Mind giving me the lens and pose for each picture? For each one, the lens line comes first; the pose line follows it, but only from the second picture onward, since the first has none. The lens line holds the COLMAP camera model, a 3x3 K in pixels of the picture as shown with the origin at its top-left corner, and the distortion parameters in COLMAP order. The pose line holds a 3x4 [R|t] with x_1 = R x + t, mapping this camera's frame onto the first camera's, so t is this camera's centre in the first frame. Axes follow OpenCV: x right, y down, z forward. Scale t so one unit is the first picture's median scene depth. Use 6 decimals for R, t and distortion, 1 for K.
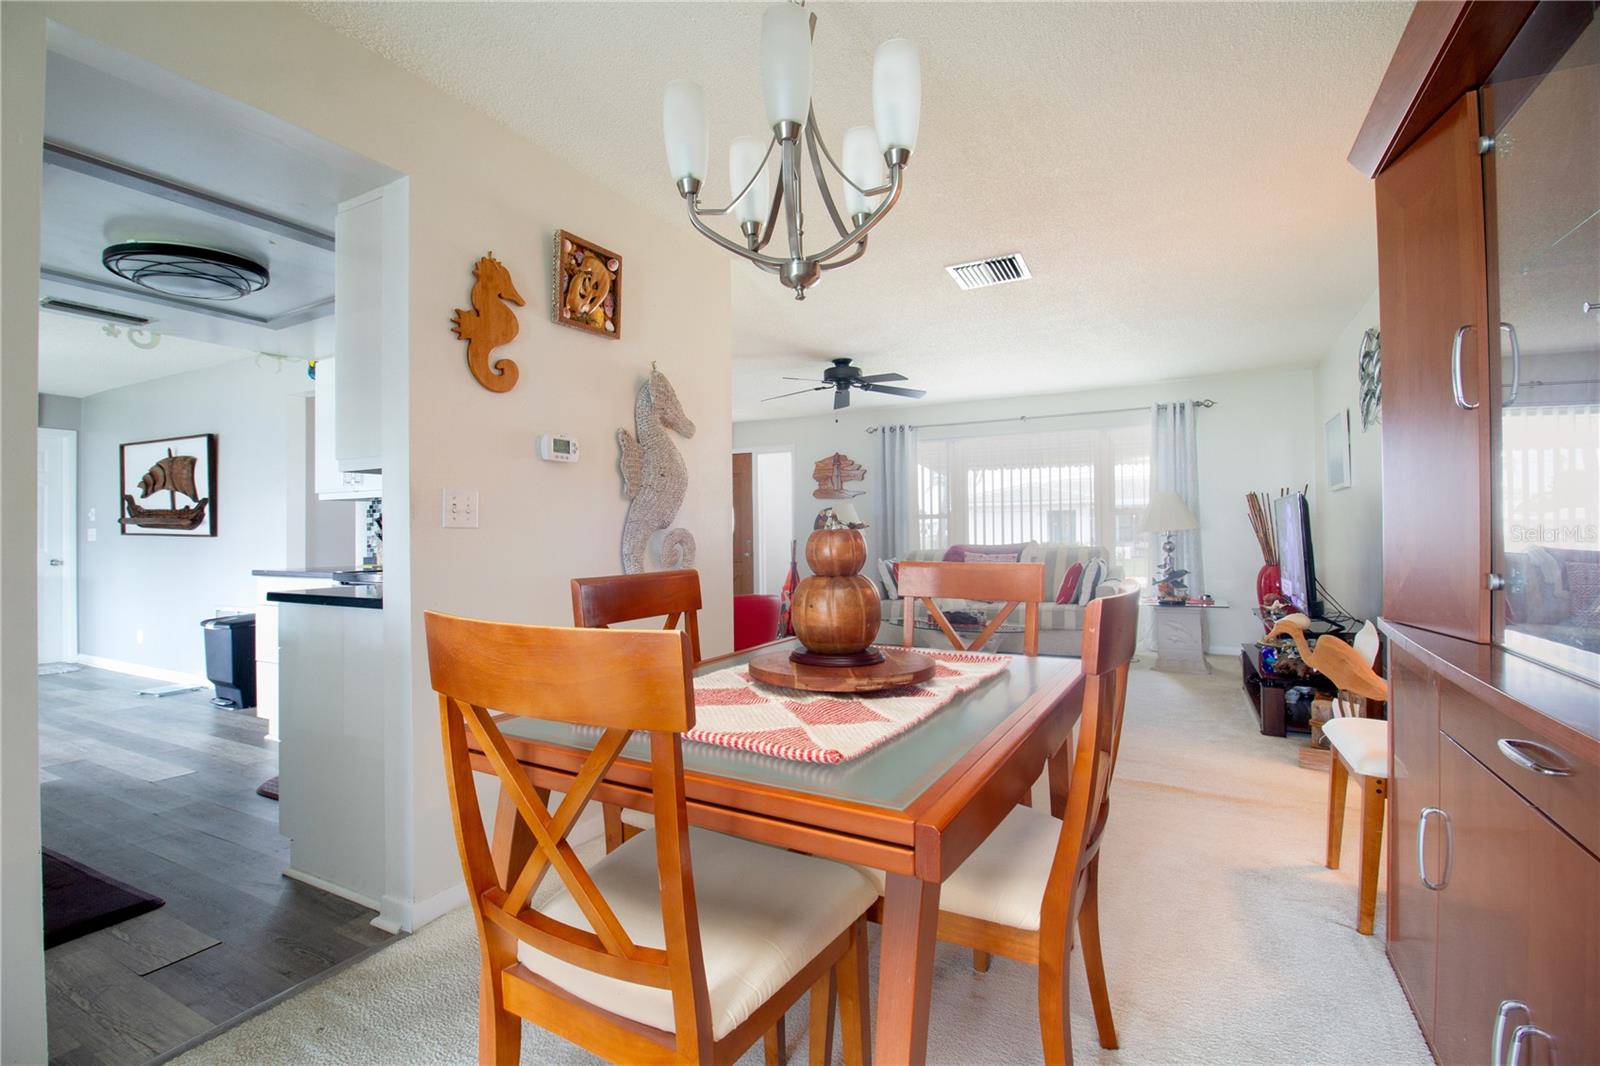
lens RADIAL K [[729.0, 0, 796.9], [0, 729.0, 530.0], [0, 0, 1]] dist [-0.024682, -0.000116]
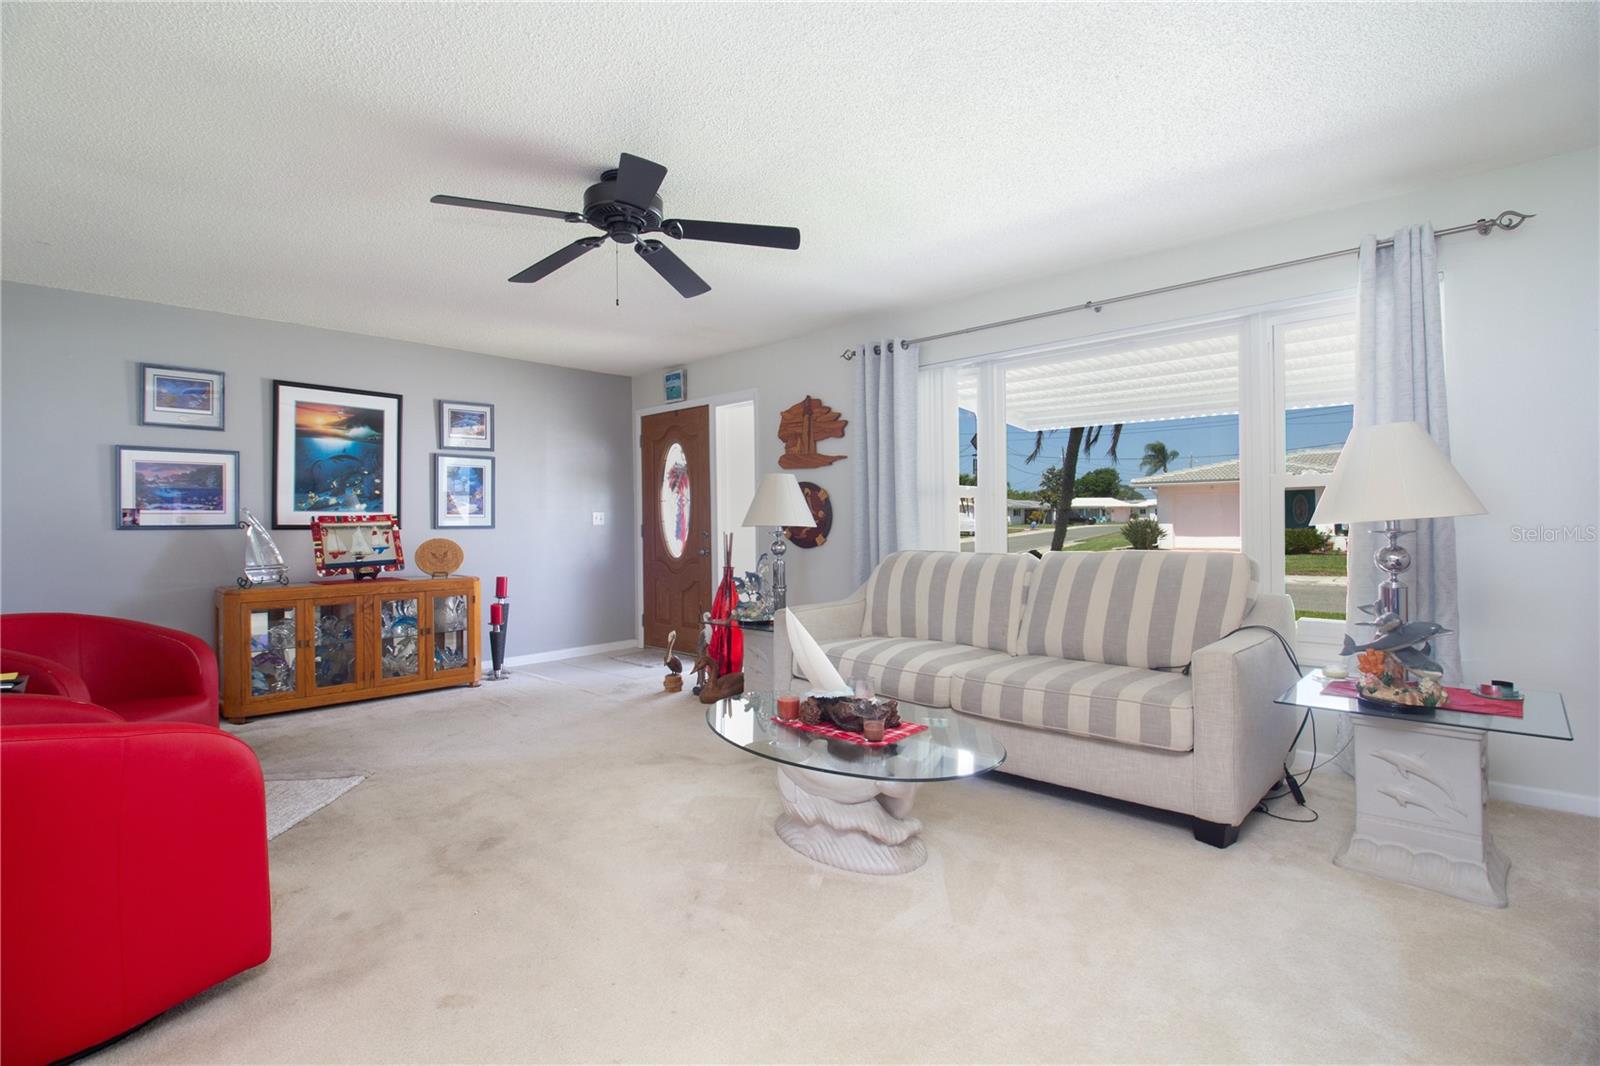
lens RADIAL K [[729.0, 0, 796.9], [0, 729.0, 530.0], [0, 0, 1]] dist [-0.024682, -0.000116]
pose [[0.967099, 0.006217, -0.254324, 0.222631], [-0.001657, 0.999834, 0.018141, -0.000130], [0.254395, -0.017123, 0.966949, 0.402433]]
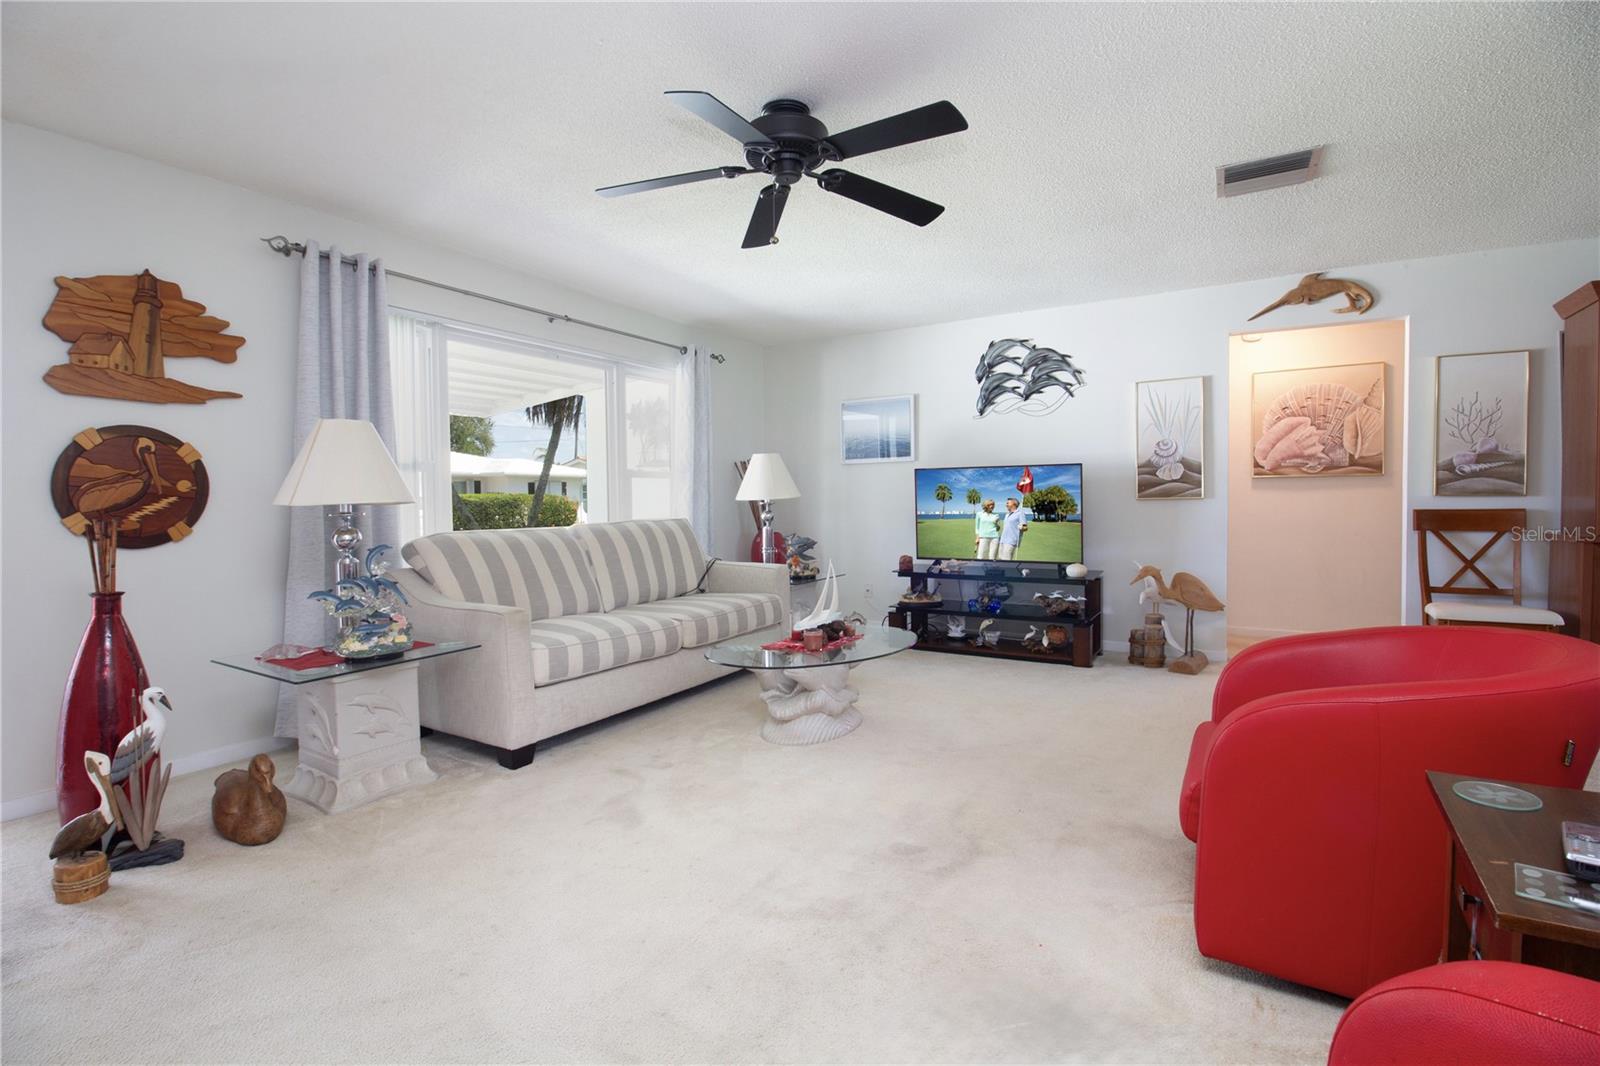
lens RADIAL K [[729.0, 0, 796.9], [0, 729.0, 530.0], [0, 0, 1]] dist [-0.024682, -0.000116]
pose [[0.065732, -0.028369, 0.997434, -0.288999], [0.003616, 0.999596, 0.028192, 0.011172], [-0.997831, 0.001753, 0.065808, 0.708583]]
